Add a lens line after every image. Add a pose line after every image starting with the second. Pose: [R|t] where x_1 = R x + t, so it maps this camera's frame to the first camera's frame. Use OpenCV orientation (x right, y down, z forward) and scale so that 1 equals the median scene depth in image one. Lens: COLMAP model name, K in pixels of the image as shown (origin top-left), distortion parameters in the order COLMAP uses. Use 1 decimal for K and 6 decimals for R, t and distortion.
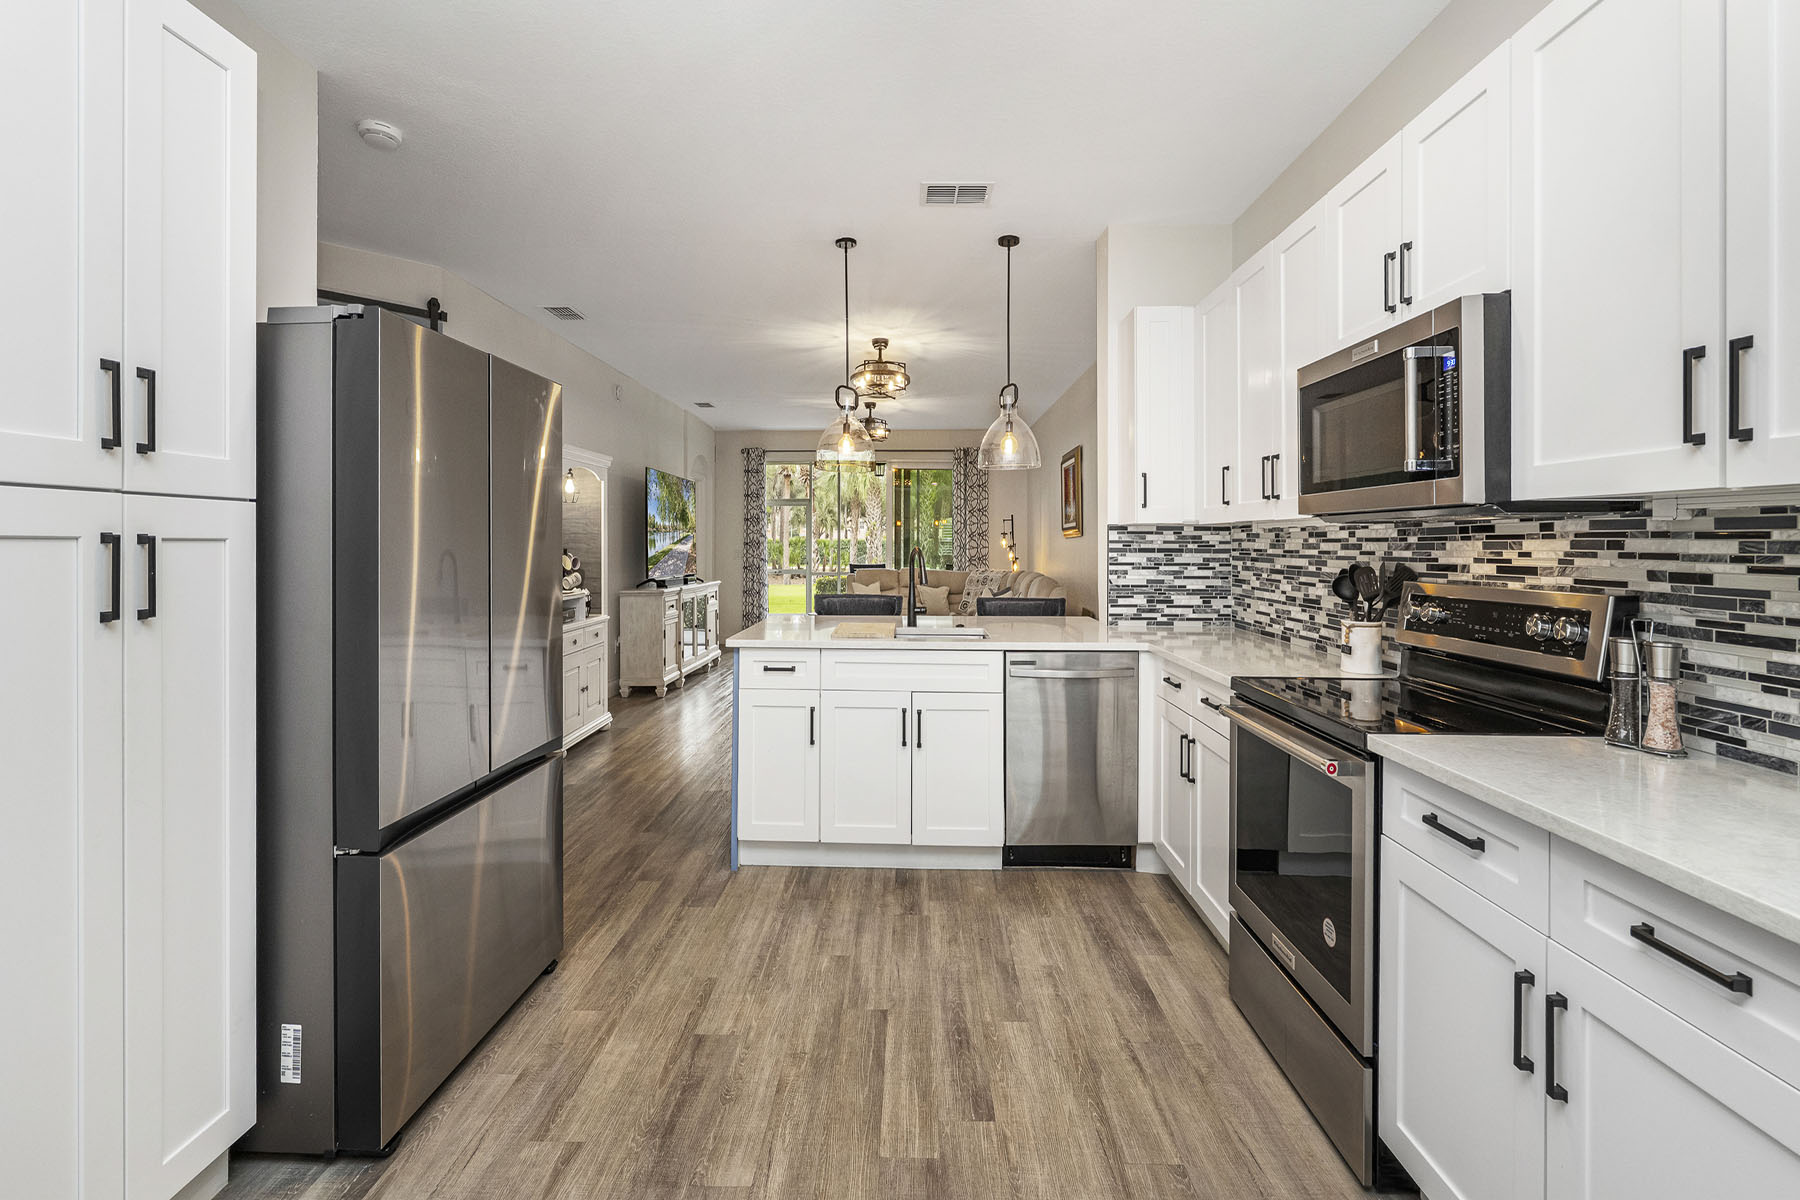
lens RADIAL K [[748.3, 0, 895.0], [0, 748.3, 544.6], [0, 0, 1]] dist [0.000103, 0.000406]
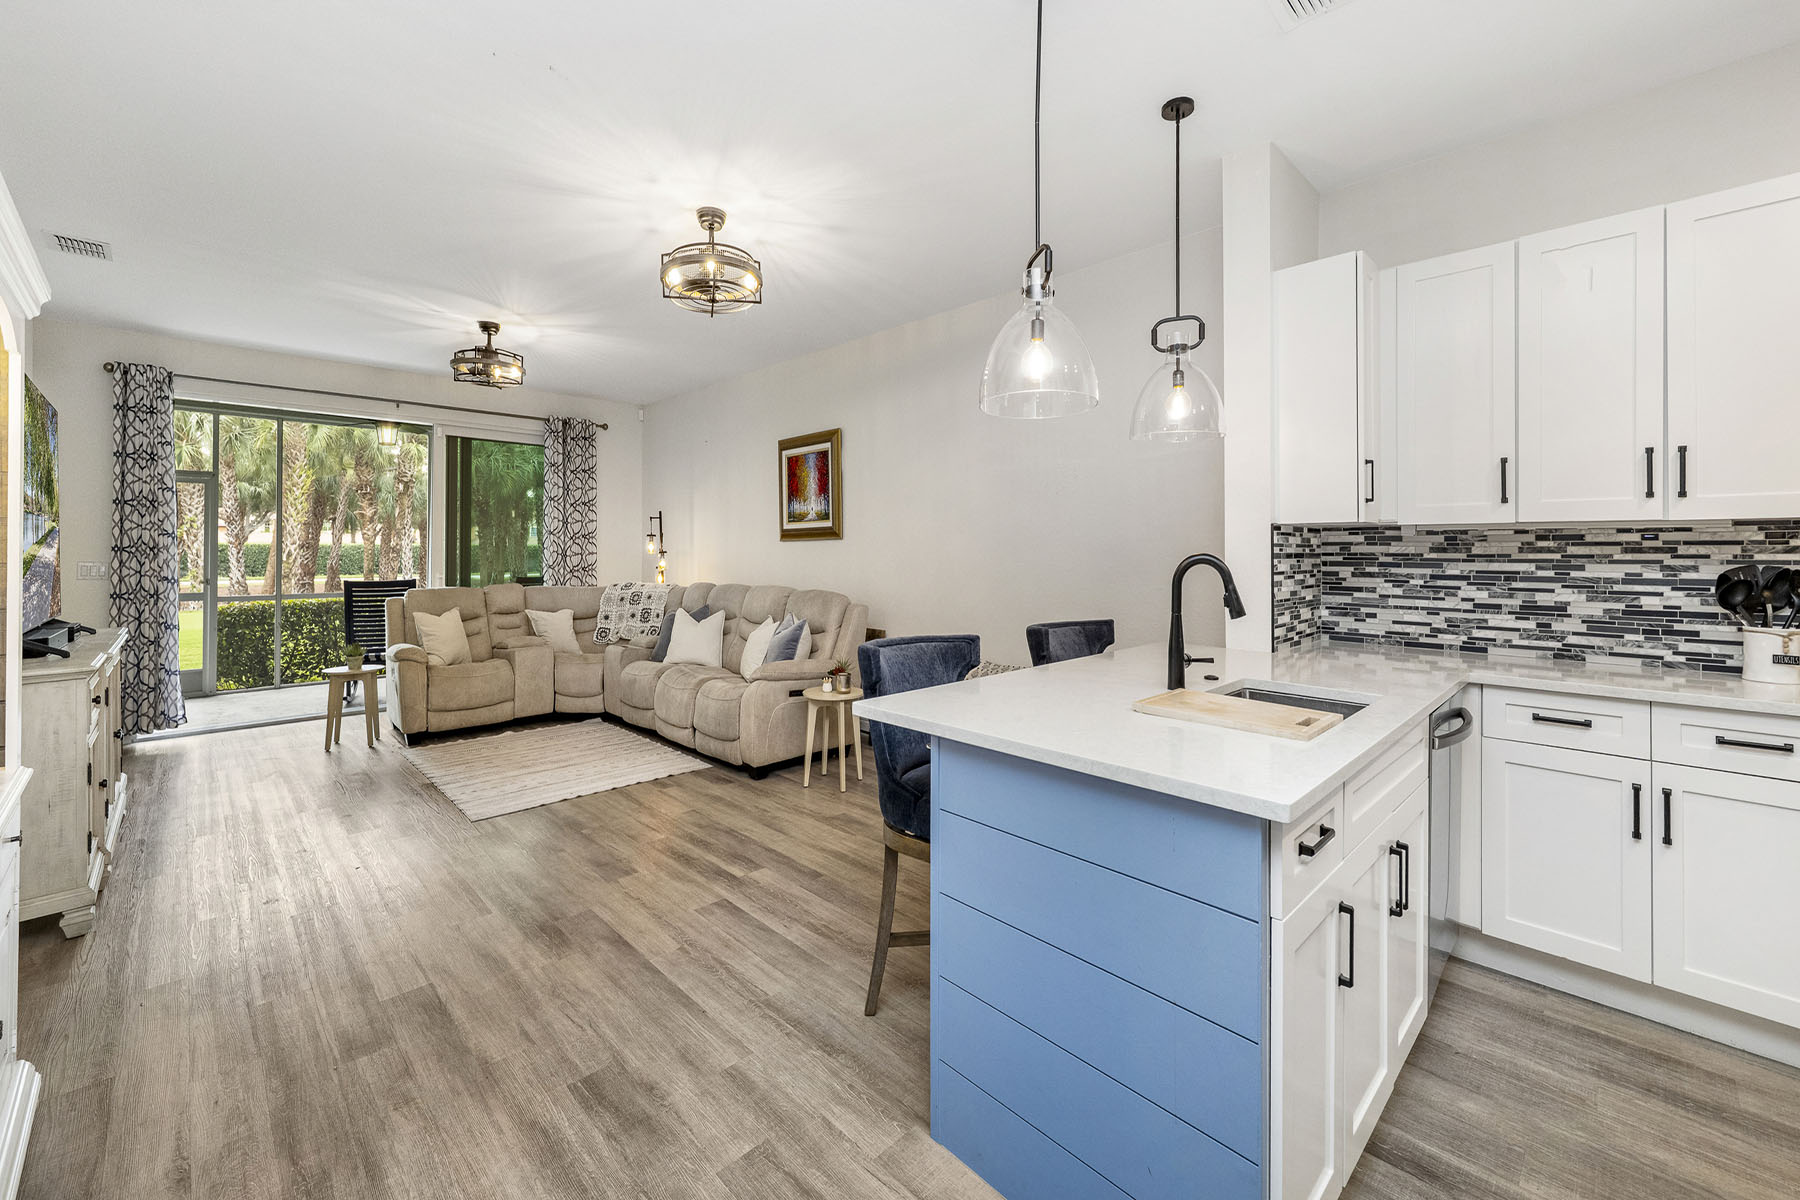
lens RADIAL K [[724.2, 0, 900.8], [0, 724.2, 540.1], [0, 0, 1]] dist [-0.004092, 0.003098]
pose [[0.691685, 0.009437, 0.722138, -0.672799], [0.000749, 0.999905, -0.013784, 0.001781], [-0.722199, 0.010075, 0.691612, 0.965228]]
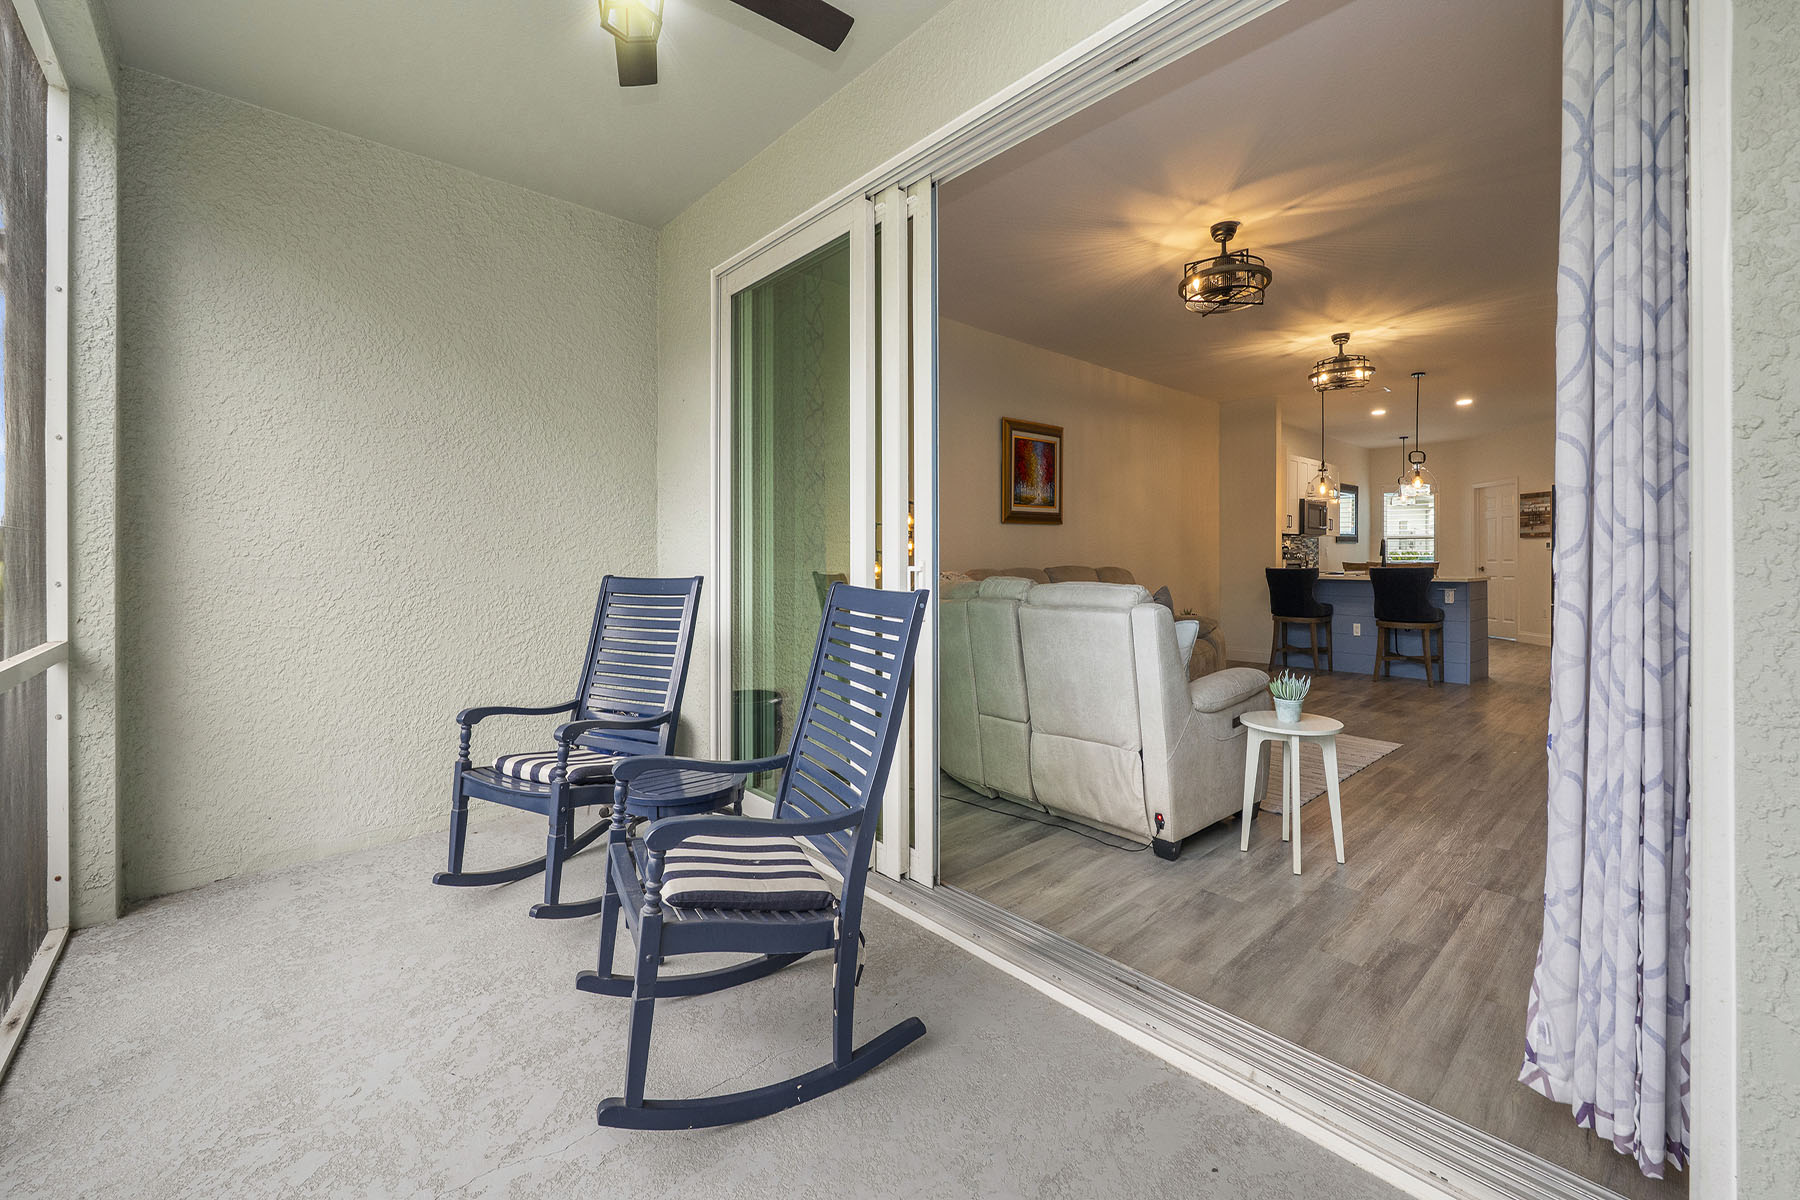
lens RADIAL K [[738.5, 0, 891.4], [0, 738.5, 558.5], [0, 0, 1]] dist [-0.003063, -0.000019]
pose [[-0.684309, -0.003935, 0.729181, -0.679608], [-0.001353, 0.999991, 0.004127, 0.066169], [-0.729191, 0.001837, -0.684308, 4.301471]]
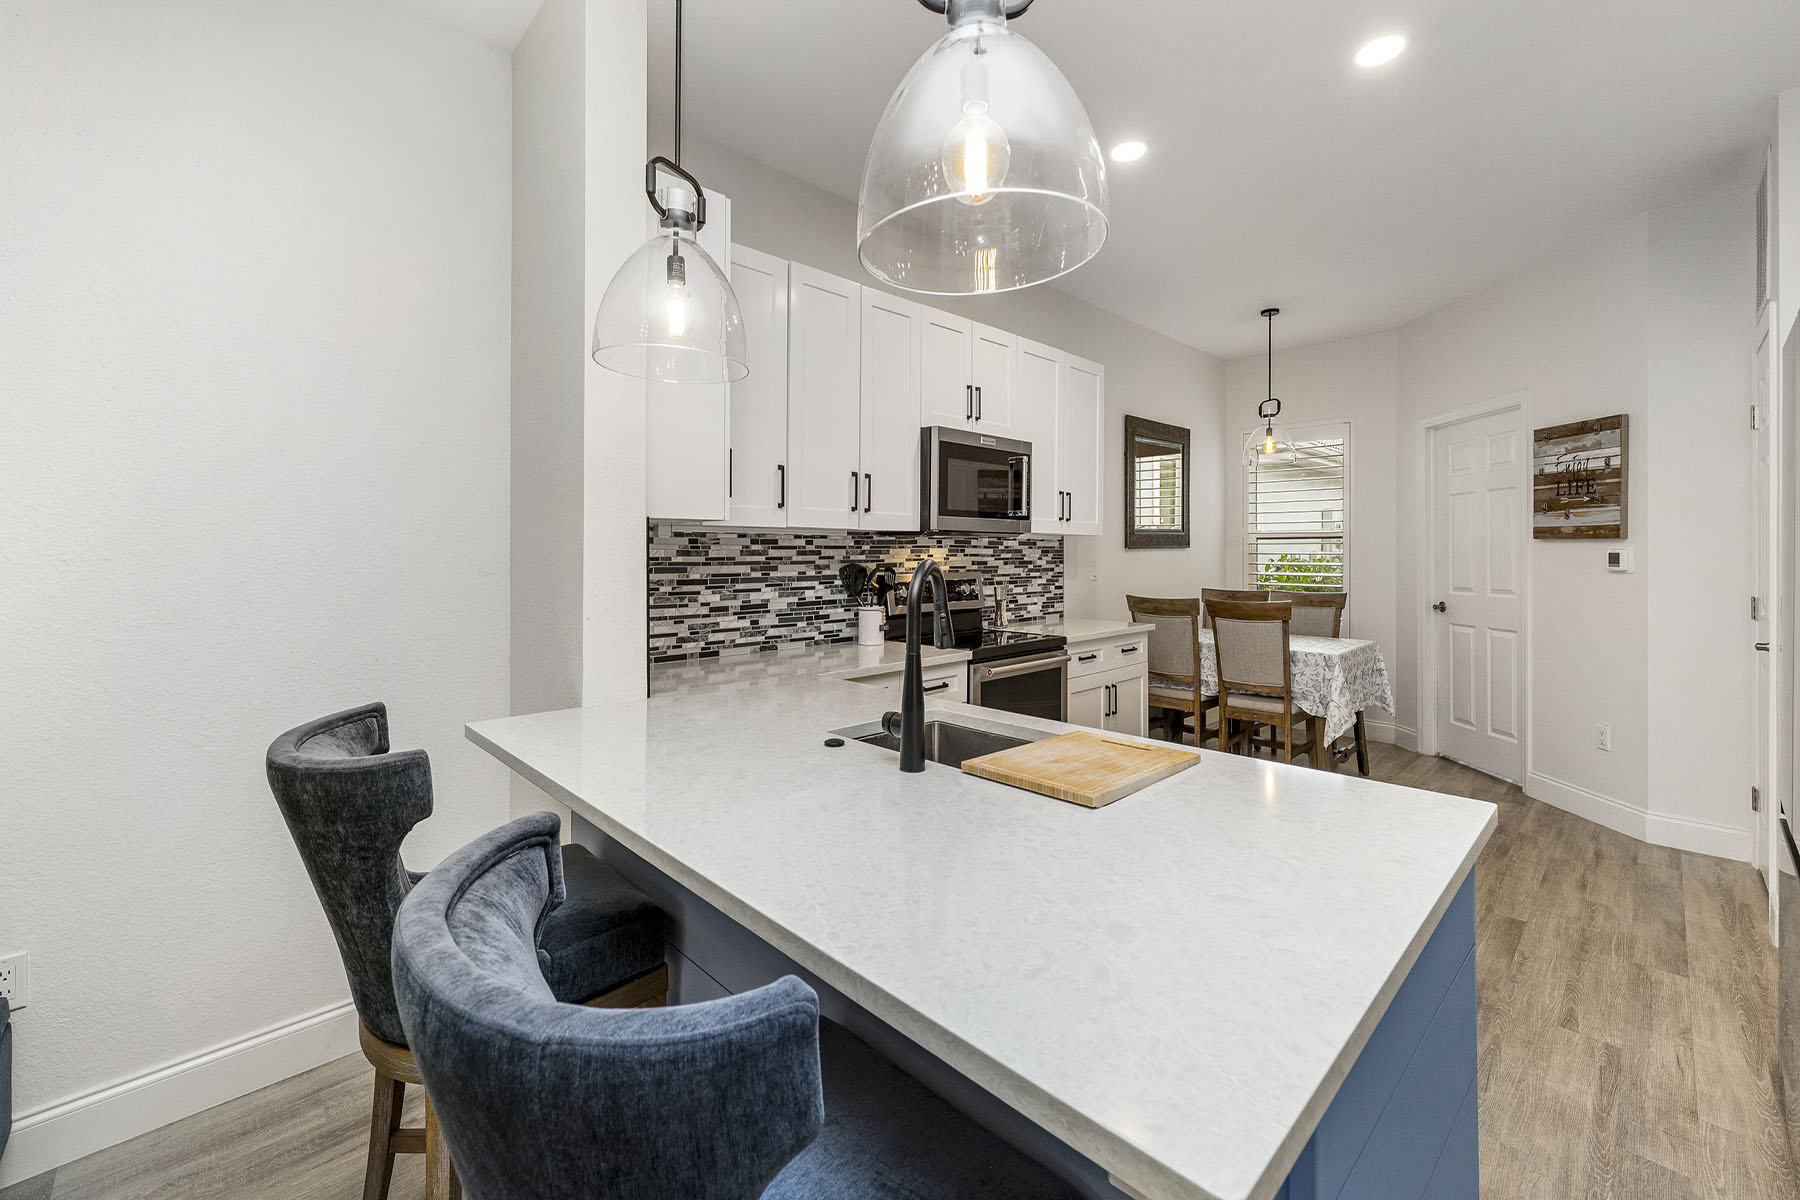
lens RADIAL K [[747.5, 0, 889.7], [0, 747.5, 555.7], [0, 0, 1]] dist [0.000831, 0.000181]
pose [[-0.712275, -0.005589, 0.701878, -0.297764], [0.000877, 0.999960, 0.008852, -0.002907], [-0.701900, 0.006921, -0.712242, 1.618952]]
